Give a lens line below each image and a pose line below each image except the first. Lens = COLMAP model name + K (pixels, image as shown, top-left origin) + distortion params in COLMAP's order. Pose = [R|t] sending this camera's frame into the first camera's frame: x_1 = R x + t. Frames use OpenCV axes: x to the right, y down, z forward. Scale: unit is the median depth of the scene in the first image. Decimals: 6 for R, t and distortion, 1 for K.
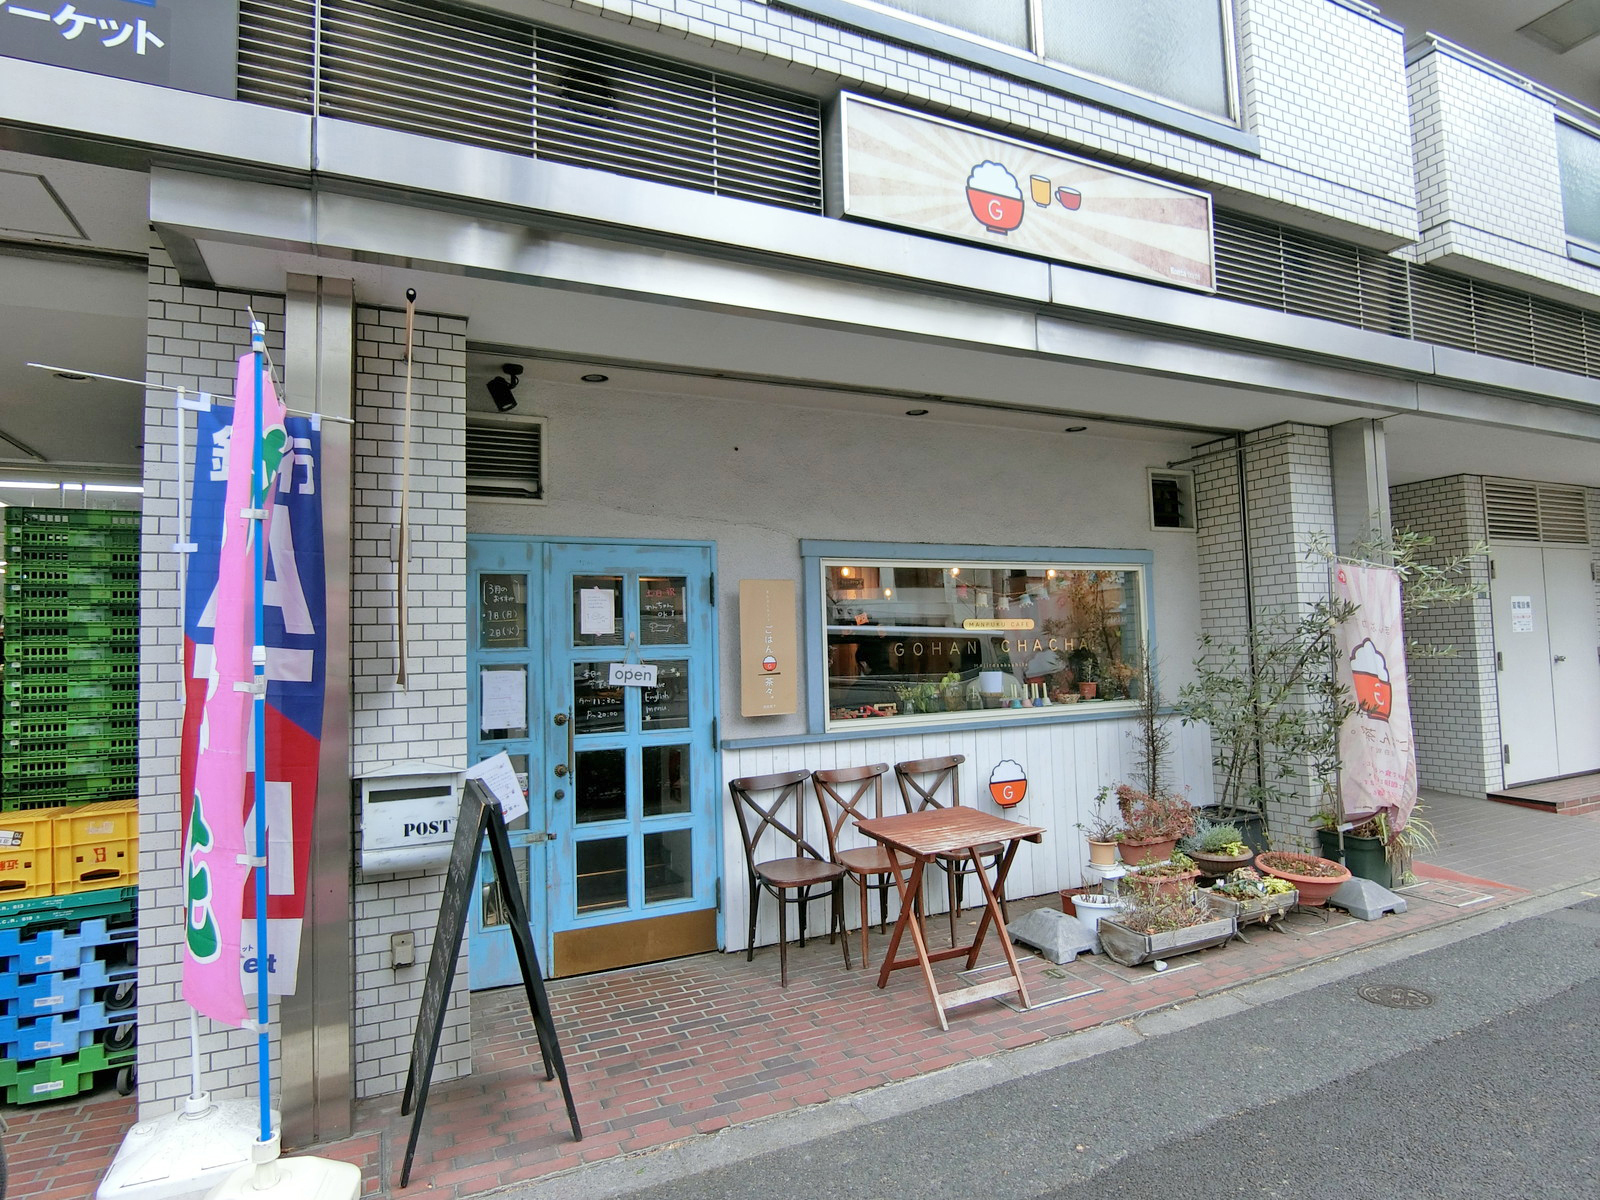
lens RADIAL K [[886.0, 0, 824.4], [0, 886.0, 595.6], [0, 0, 1]] dist [-0.005149, -0.003238]
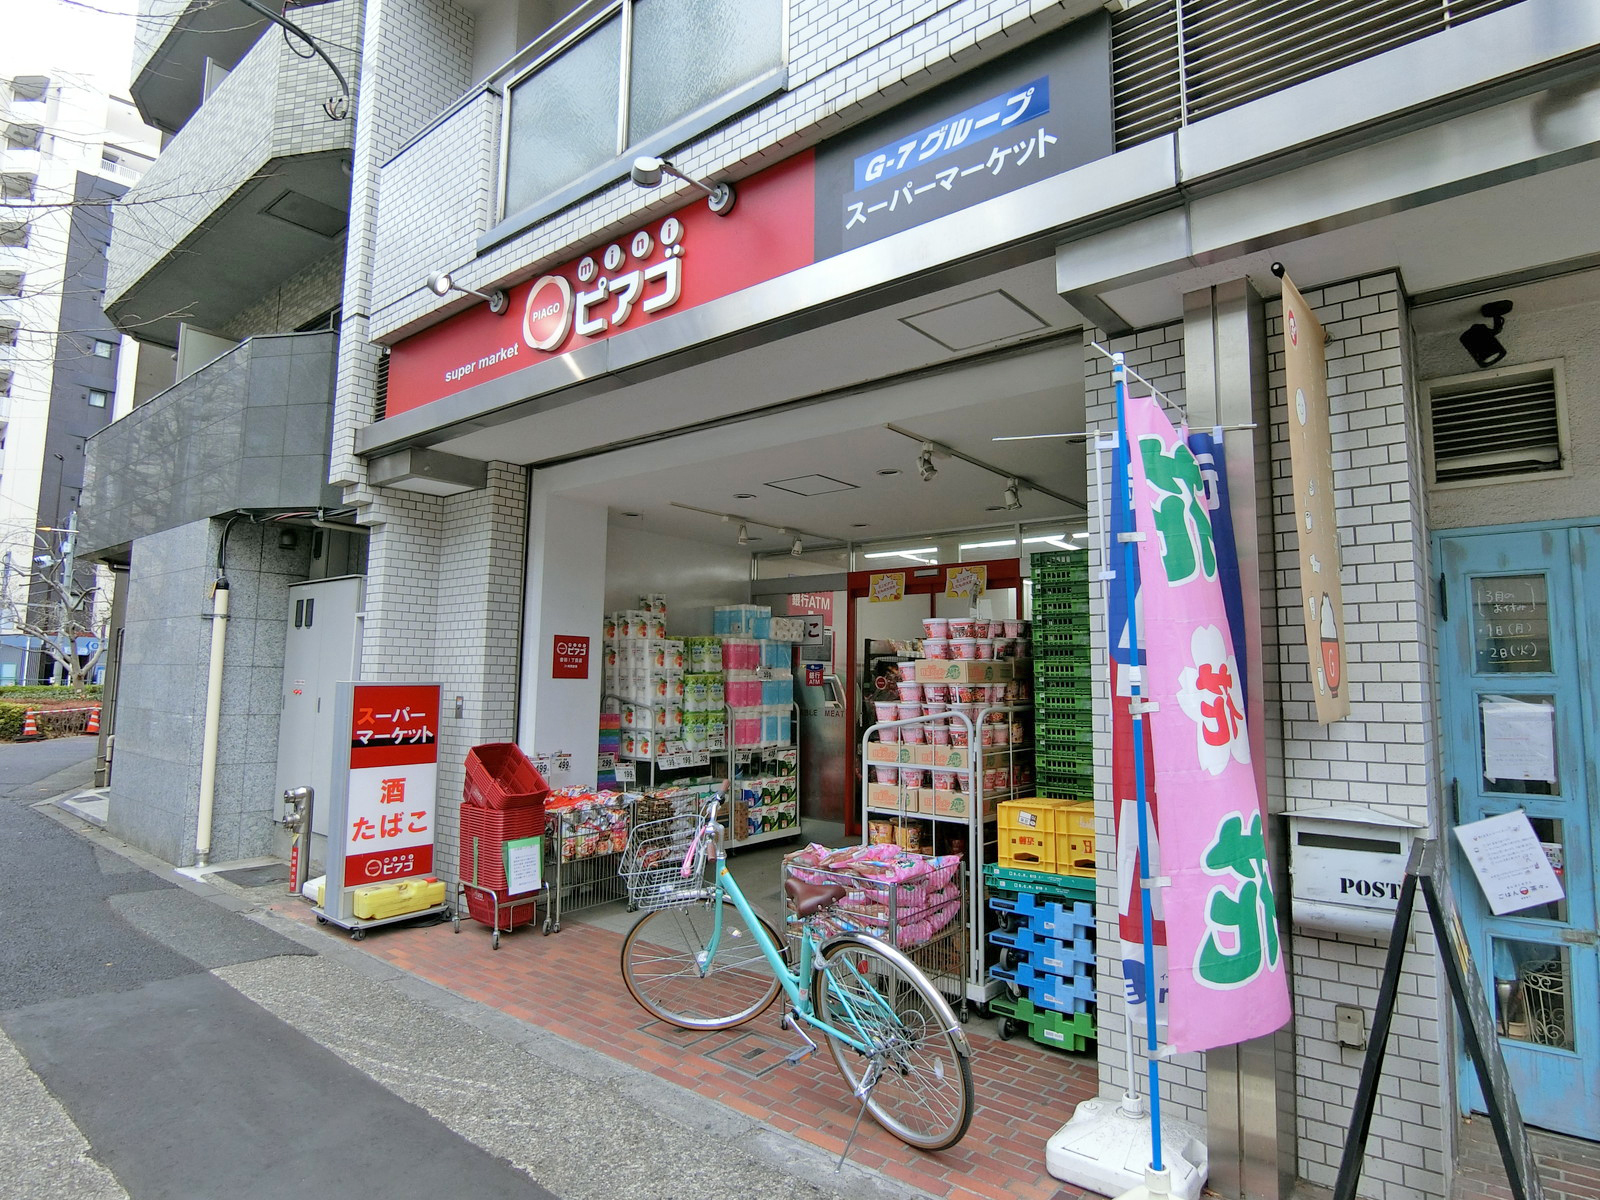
lens RADIAL K [[902.4, 0, 797.0], [0, 902.4, 587.1], [0, 0, 1]] dist [0.002365, -0.020794]
pose [[0.419456, -0.067108, -0.905292, 0.110739], [0.039593, 0.997667, -0.055610, 0.005962], [0.906912, -0.012517, 0.421134, 0.163596]]
